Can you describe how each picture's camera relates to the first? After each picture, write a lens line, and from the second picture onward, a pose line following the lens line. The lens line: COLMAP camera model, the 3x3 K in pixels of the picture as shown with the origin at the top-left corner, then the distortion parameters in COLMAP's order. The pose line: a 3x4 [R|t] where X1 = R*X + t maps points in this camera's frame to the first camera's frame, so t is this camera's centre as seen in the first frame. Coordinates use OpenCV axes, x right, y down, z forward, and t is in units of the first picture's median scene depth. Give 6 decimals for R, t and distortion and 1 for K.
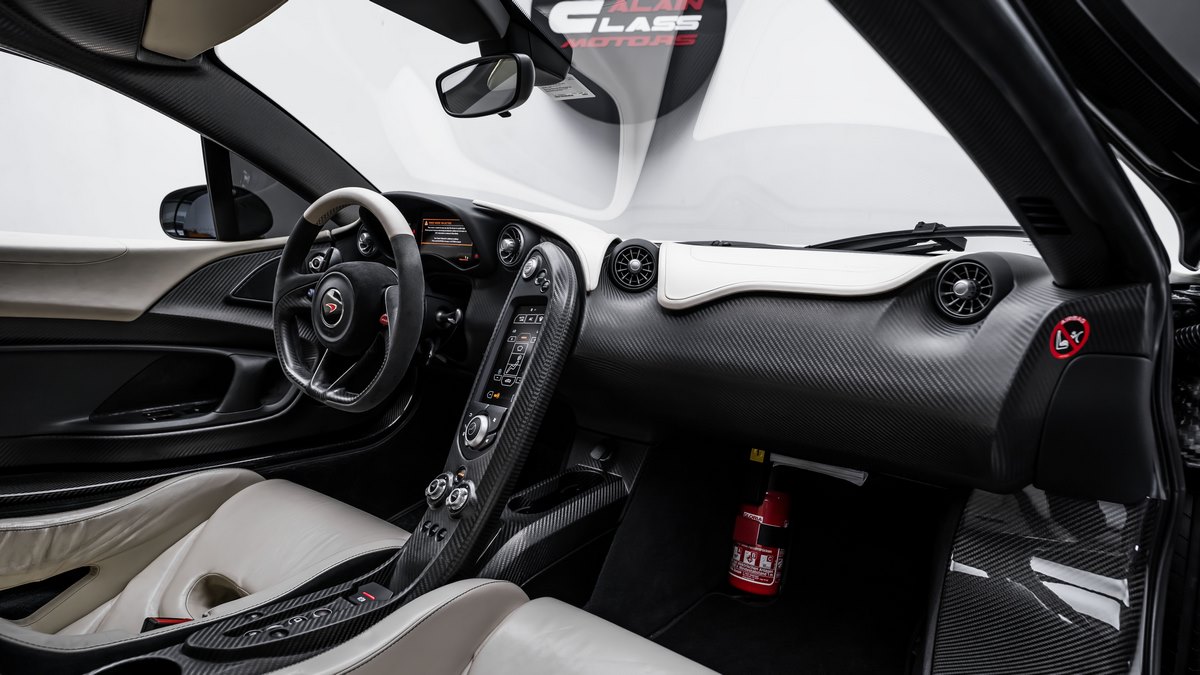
lens RADIAL K [[724.4, 0, 600.0], [0, 724.4, 337.5], [0, 0, 1]] dist [0.000312, 0.000327]
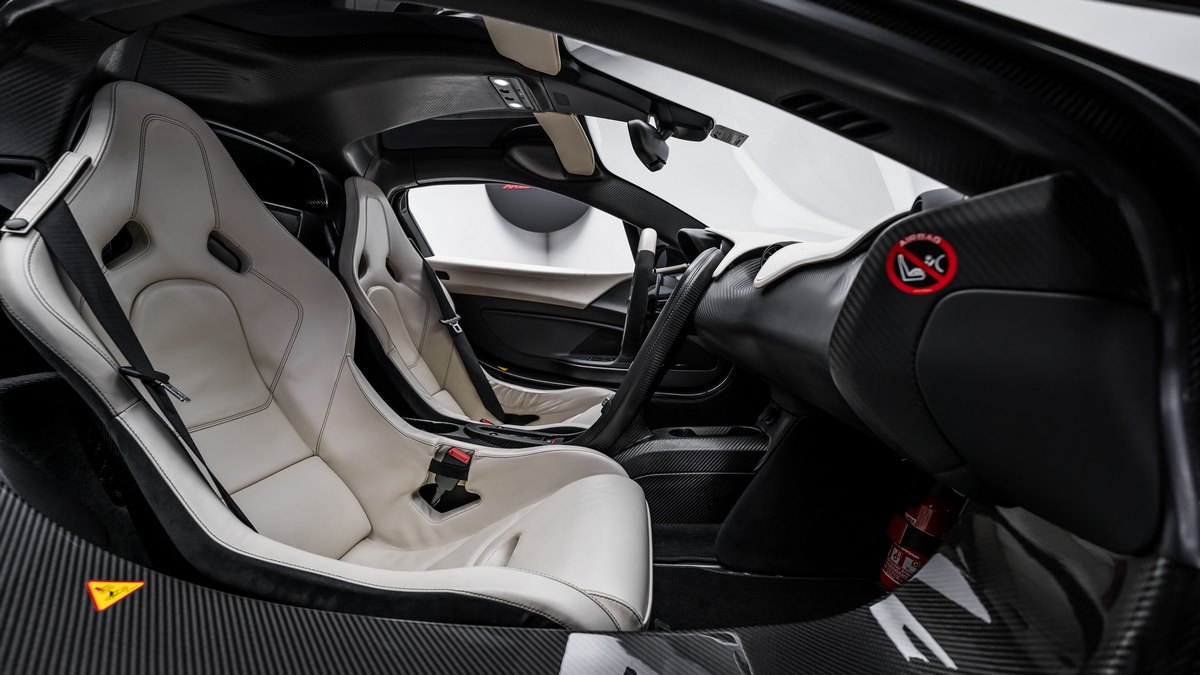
lens RADIAL K [[485.7, 0, 600.0], [0, 485.7, 337.5], [0, 0, 1]] dist [-0.032098, -0.000154]
pose [[0.564295, 0.061866, -0.823252, 0.865337], [-0.134698, 0.990725, -0.017876, 0.127845], [0.814510, 0.120978, 0.567395, 0.453582]]
